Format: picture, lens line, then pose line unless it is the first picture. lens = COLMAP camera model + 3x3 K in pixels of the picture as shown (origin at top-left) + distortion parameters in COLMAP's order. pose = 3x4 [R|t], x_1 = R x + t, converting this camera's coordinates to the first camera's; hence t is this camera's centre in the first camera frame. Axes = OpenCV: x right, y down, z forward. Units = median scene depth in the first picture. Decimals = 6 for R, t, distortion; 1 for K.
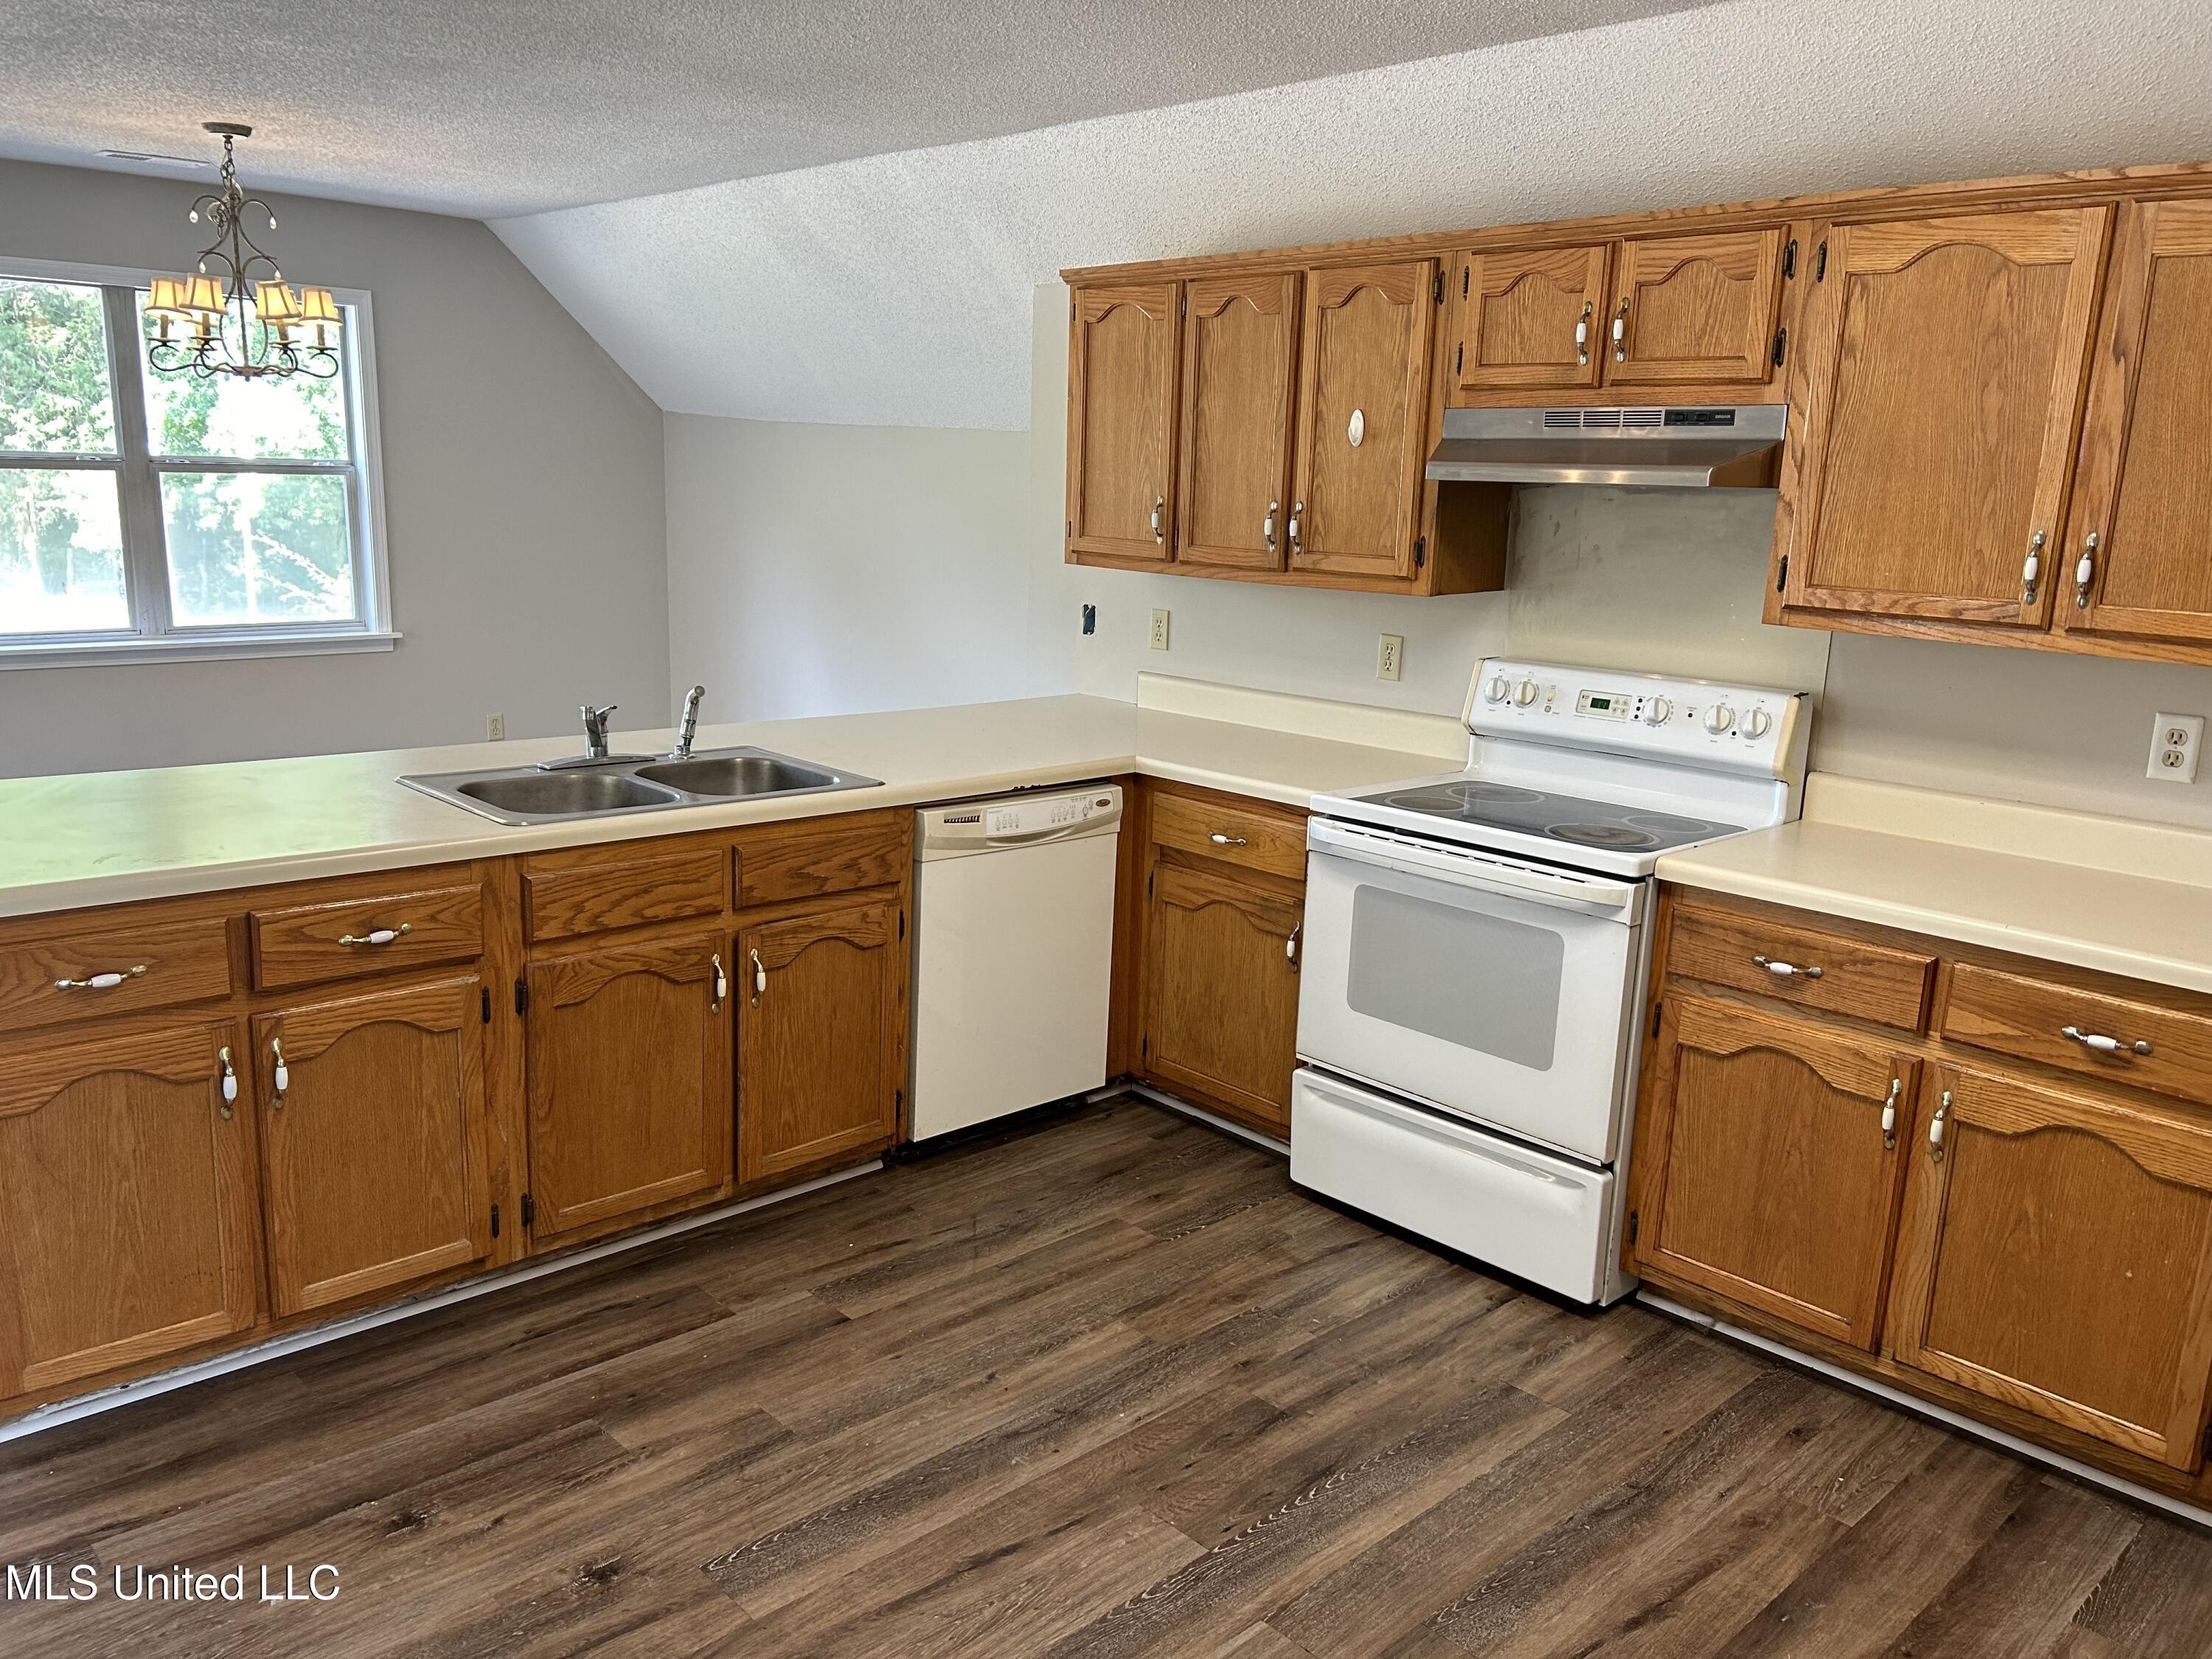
lens RADIAL K [[1685.3, 0, 1106.0], [0, 1685.3, 829.5], [0, 0, 1]] dist [0.007952, 0.004787]
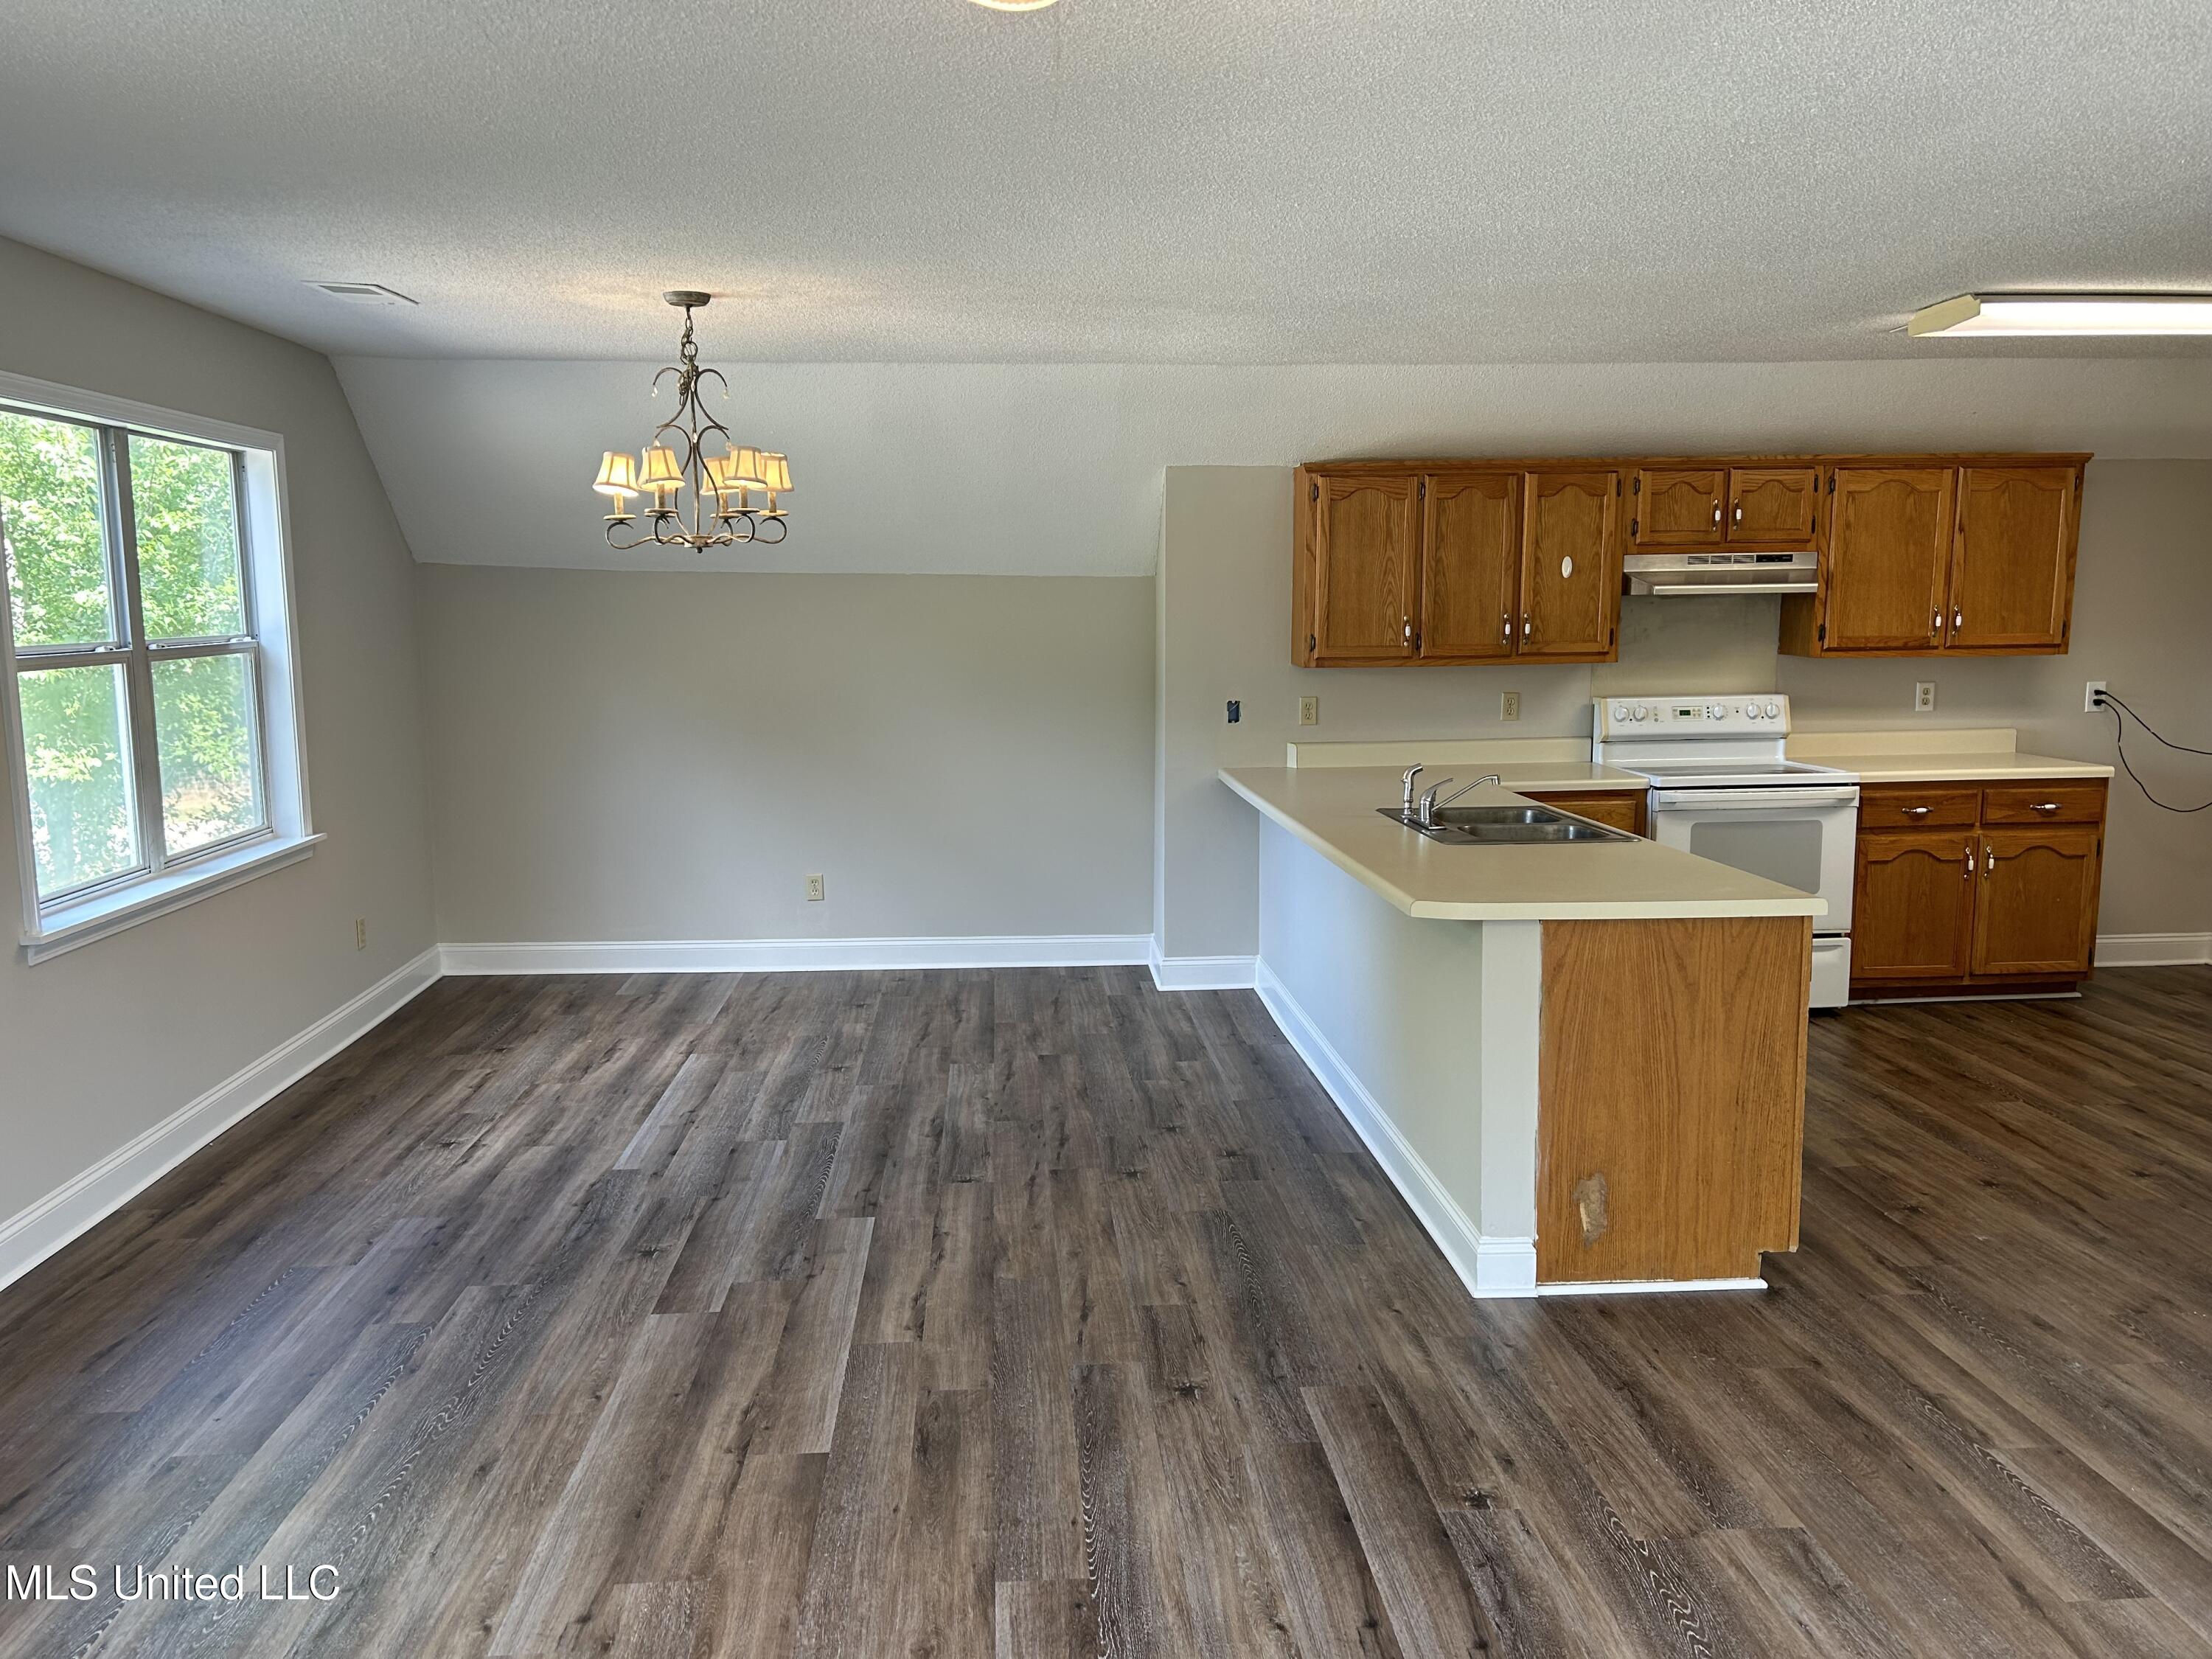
lens RADIAL K [[1664.4, 0, 1106.0], [0, 1664.4, 829.5], [0, 0, 1]] dist [0.015713, -0.000223]
pose [[0.636359, -0.148431, 0.756978, -1.698803], [0.192450, 0.980831, 0.030541, -0.144298], [-0.747001, 0.126246, 0.652726, 0.349925]]
